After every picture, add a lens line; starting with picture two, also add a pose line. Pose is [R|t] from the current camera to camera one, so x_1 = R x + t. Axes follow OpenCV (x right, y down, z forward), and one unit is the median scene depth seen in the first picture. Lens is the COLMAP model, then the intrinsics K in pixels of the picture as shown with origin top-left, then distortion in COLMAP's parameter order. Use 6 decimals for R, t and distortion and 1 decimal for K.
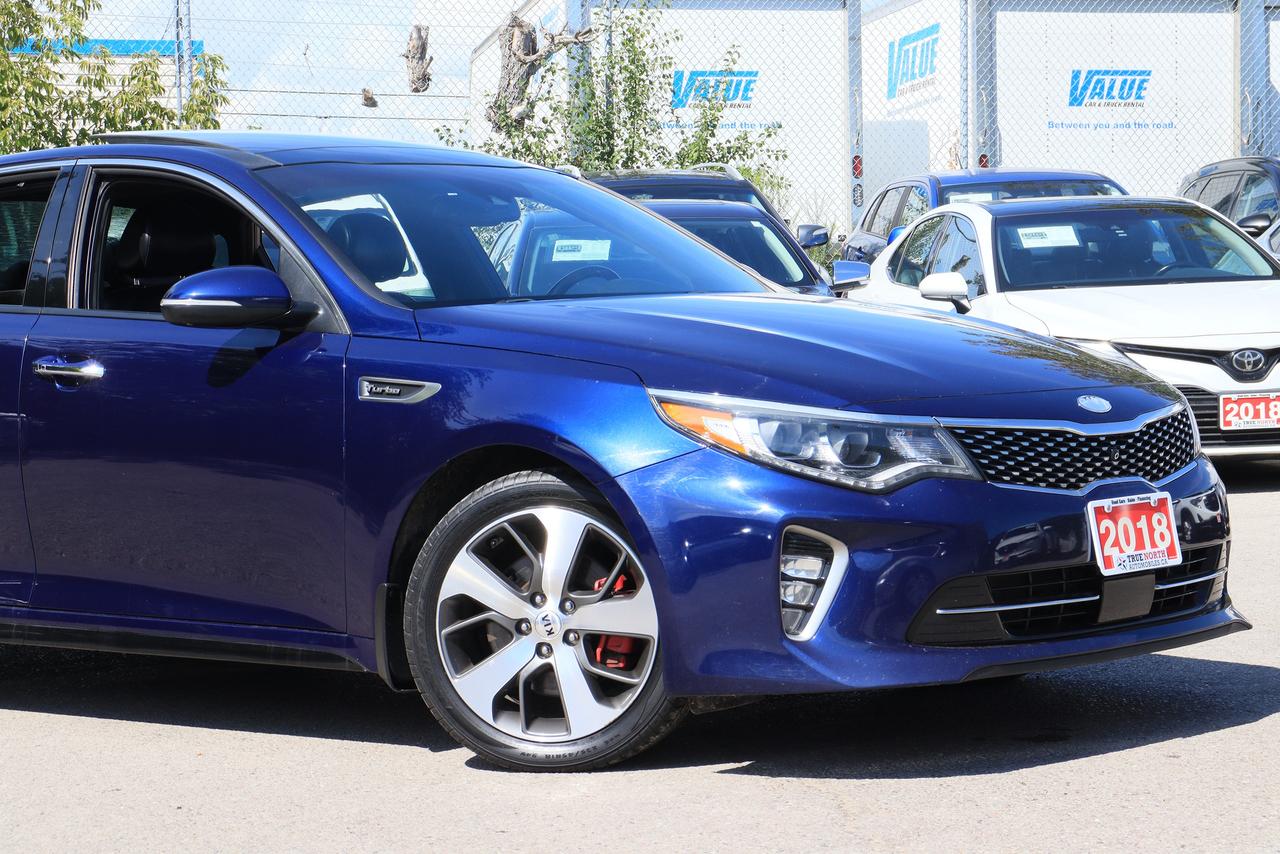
lens RADIAL K [[3150.3, 0, 646.5], [0, 3150.3, 422.9], [0, 0, 1]] dist [0.451085, 0.000000]
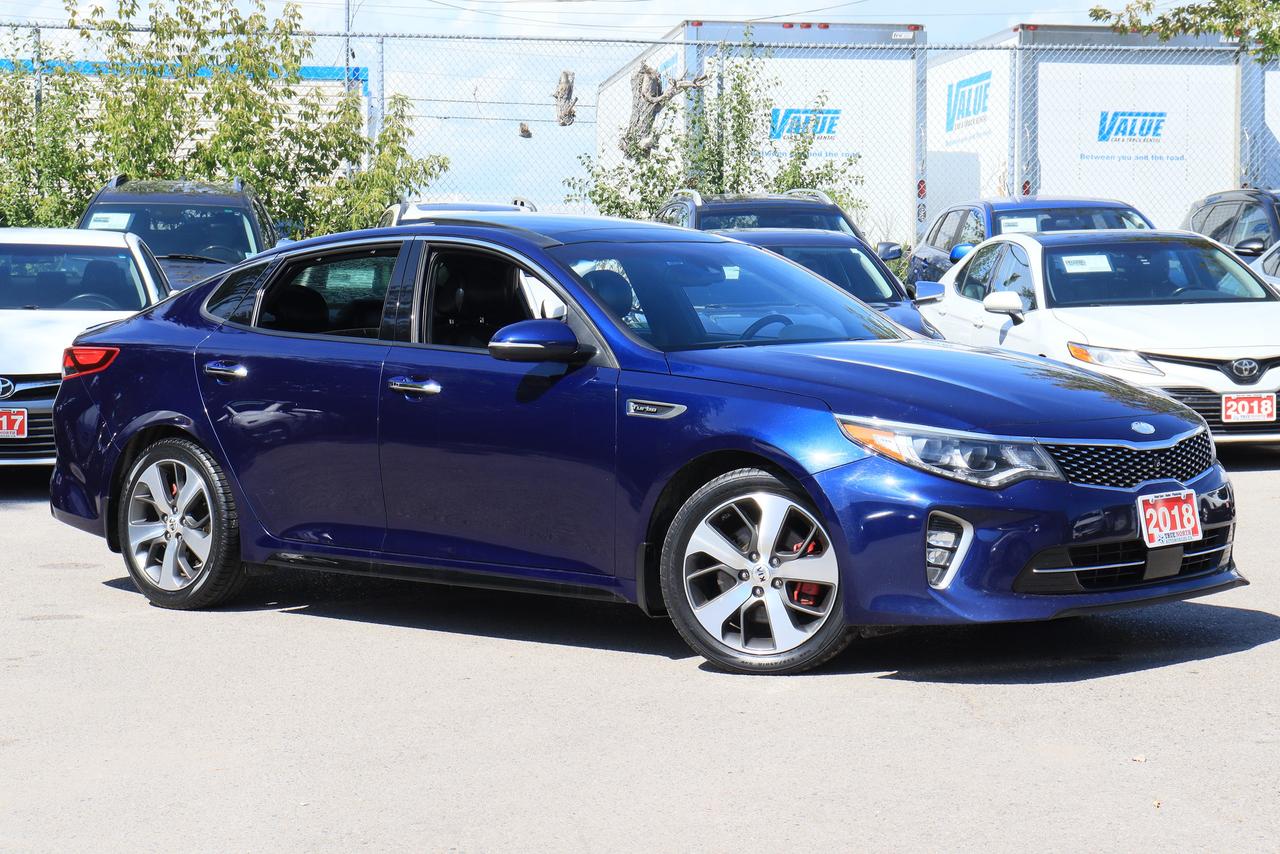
lens RADIAL K [[2777.7, 0, 638.8], [0, 2777.7, 425.1], [0, 0, 1]] dist [0.351736, 0.000000]
pose [[0.999605, 0.016546, -0.022707, -0.054068], [-0.016164, 0.999727, 0.016897, -0.023104], [0.022980, -0.016523, 0.999599, -0.255404]]
